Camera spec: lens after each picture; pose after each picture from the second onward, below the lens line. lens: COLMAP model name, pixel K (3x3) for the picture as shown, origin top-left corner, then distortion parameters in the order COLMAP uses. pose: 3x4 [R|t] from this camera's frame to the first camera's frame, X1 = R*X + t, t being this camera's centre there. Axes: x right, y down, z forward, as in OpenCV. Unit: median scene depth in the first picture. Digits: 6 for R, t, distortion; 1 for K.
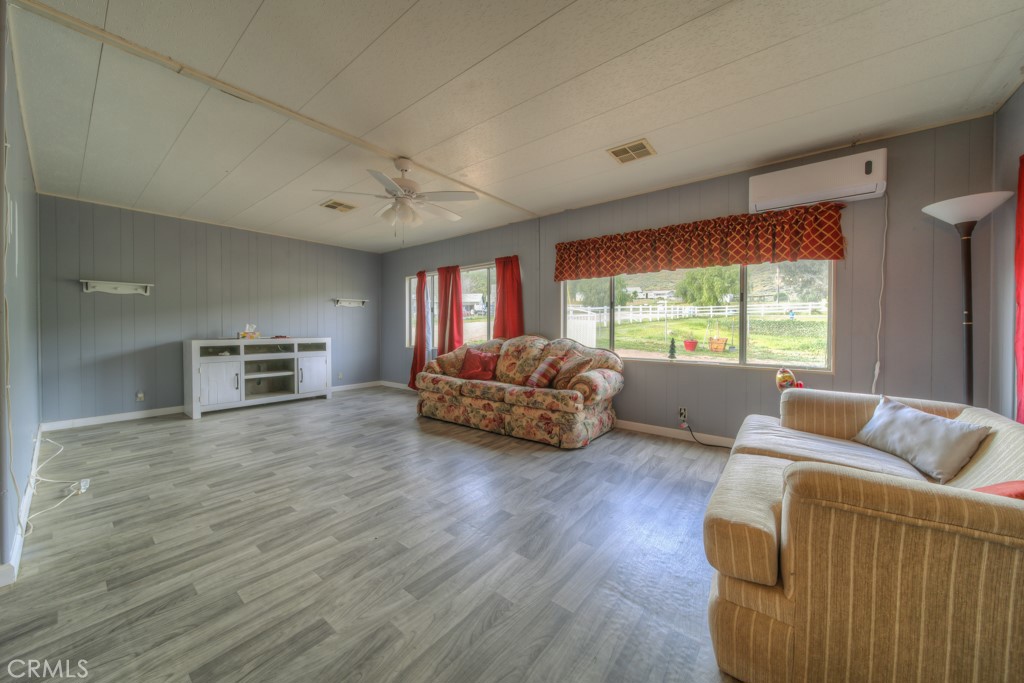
lens RADIAL K [[360.9, 0, 514.3], [0, 360.9, 332.1], [0, 0, 1]] dist [-0.000189, -0.000069]
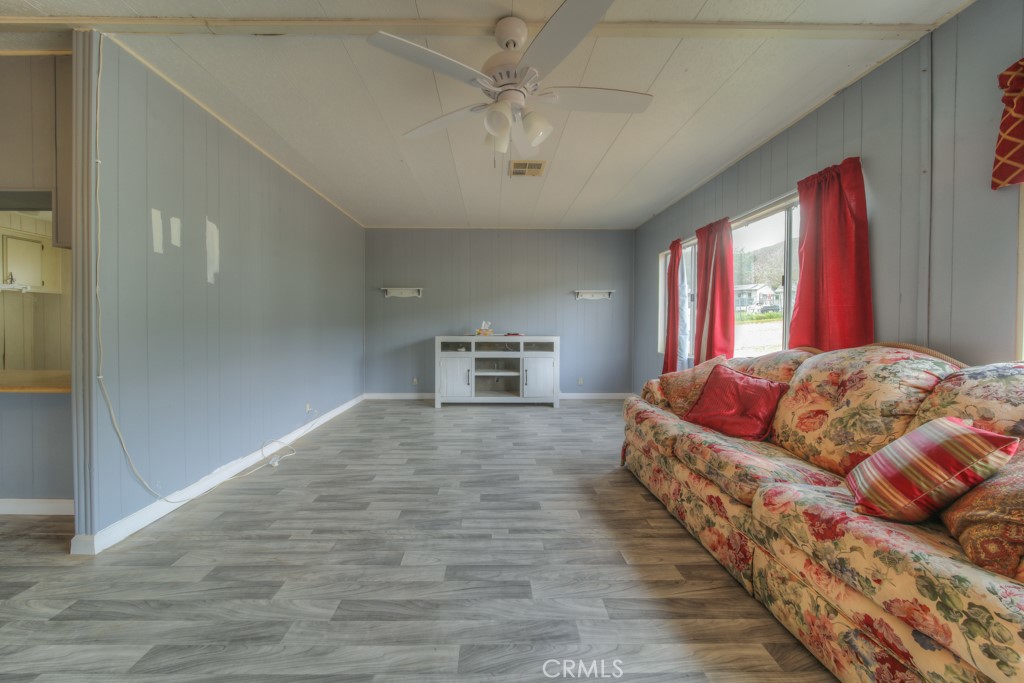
lens RADIAL K [[365.0, 0, 497.0], [0, 365.0, 328.3], [0, 0, 1]] dist [-0.001017, -0.000414]
pose [[0.626802, 0.010855, -0.779103, 0.092713], [-0.012354, 0.999916, 0.003993, -0.007408], [0.779081, 0.007122, 0.626883, 0.458493]]
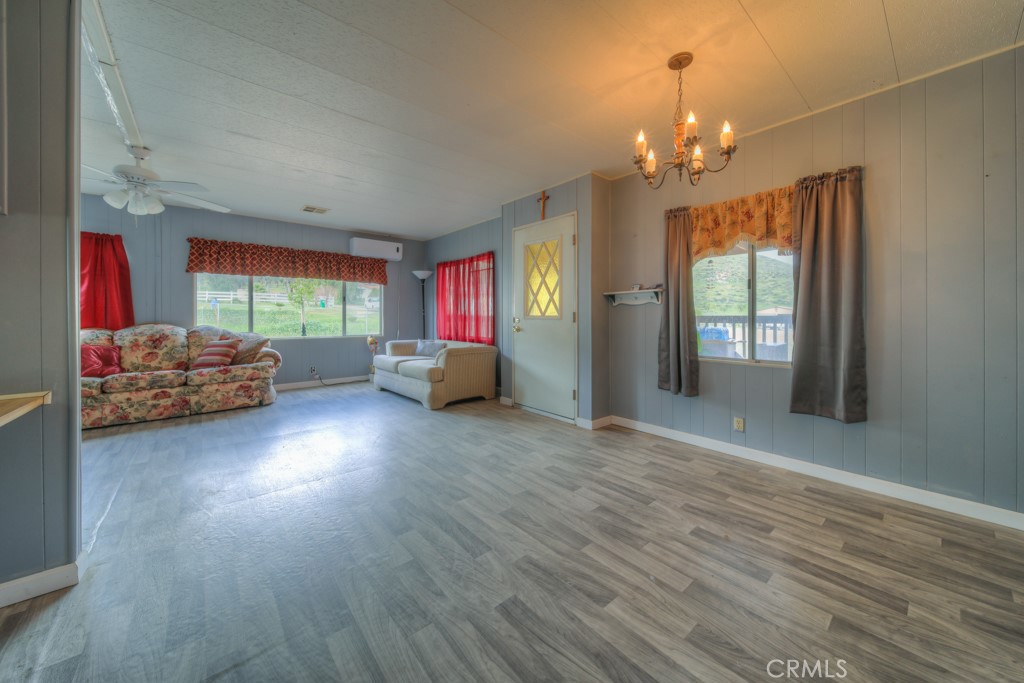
lens RADIAL K [[365.1, 0, 515.6], [0, 365.1, 316.8], [0, 0, 1]] dist [-0.001824, -0.000083]
pose [[0.192985, -0.004714, 0.981190, -0.792228], [0.014348, 0.999895, 0.001982, 0.001298], [-0.981097, 0.013695, 0.193032, -0.151540]]
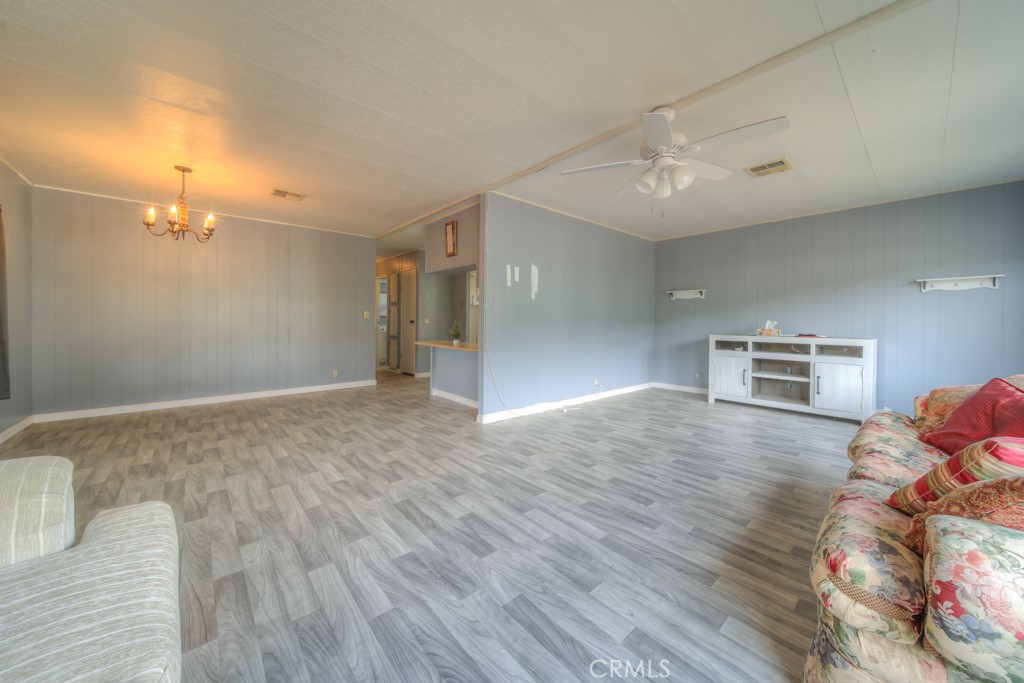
lens RADIAL K [[367.0, 0, 516.0], [0, 367.0, 322.4], [0, 0, 1]] dist [-0.001868, -0.000458]
pose [[-0.178312, 0.000700, -0.983974, 0.391848], [-0.020493, 0.999780, 0.004425, -0.008927], [0.983761, 0.020954, -0.178258, 0.608205]]
